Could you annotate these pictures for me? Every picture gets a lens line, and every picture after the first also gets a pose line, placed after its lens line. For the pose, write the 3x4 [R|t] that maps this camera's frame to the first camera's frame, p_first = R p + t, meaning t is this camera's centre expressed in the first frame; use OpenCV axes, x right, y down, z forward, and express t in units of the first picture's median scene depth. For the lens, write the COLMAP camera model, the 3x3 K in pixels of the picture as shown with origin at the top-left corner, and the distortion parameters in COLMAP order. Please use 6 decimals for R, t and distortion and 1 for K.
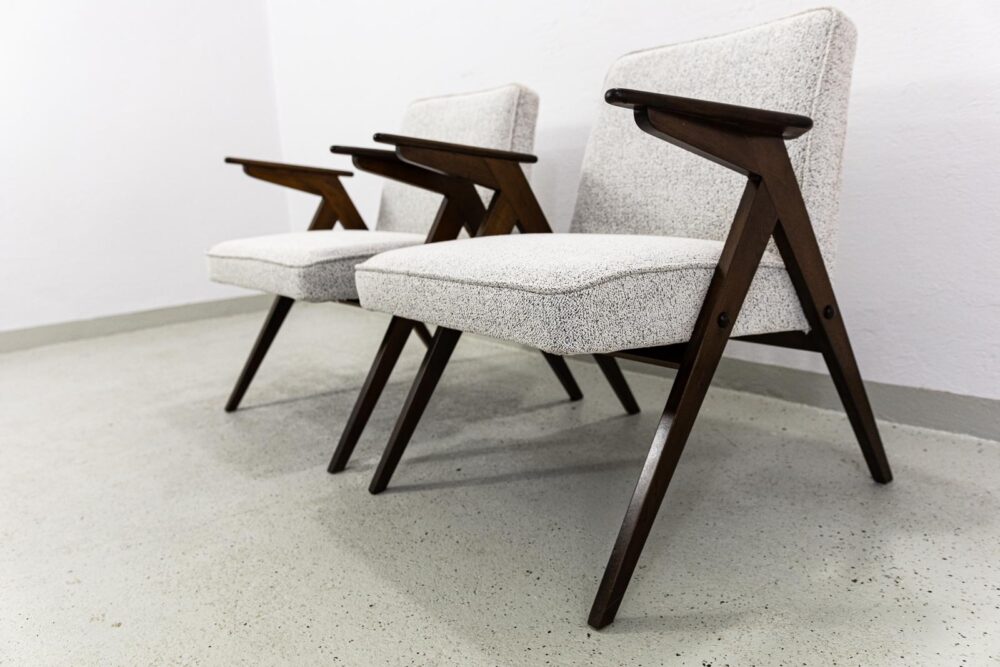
lens RADIAL K [[770.0, 0, 500.0], [0, 770.0, 333.5], [0, 0, 1]] dist [-0.004287, -0.007961]
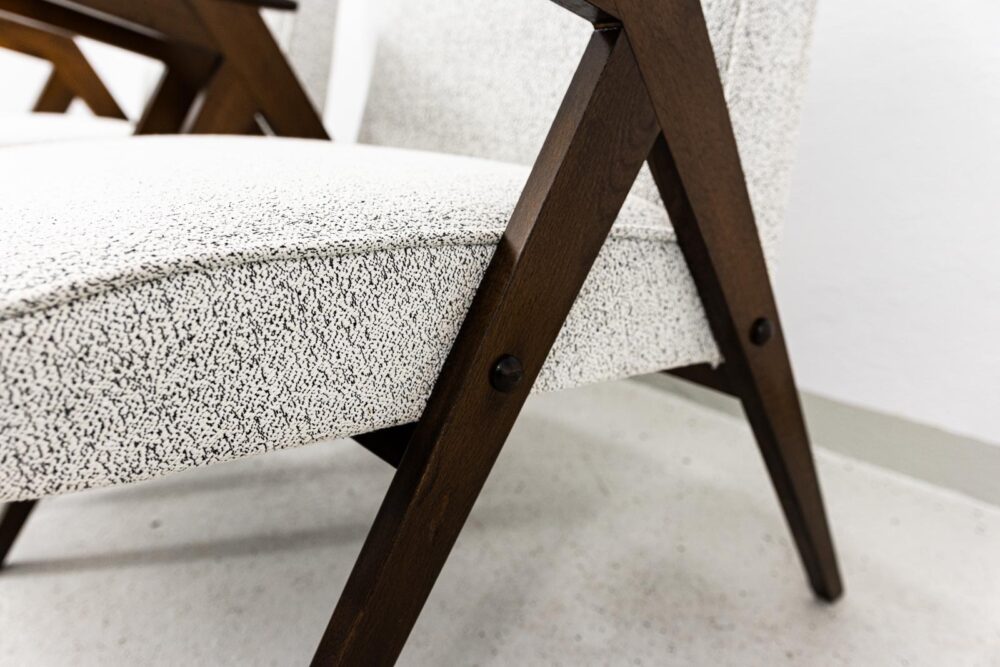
lens RADIAL K [[766.6, 0, 500.0], [0, 766.6, 333.5], [0, 0, 1]] dist [-0.010624, -0.000838]
pose [[0.997093, 0.039081, 0.065414, 0.224928], [-0.046681, 0.991796, 0.118999, -0.075875], [-0.060227, -0.121706, 0.990737, 0.514107]]
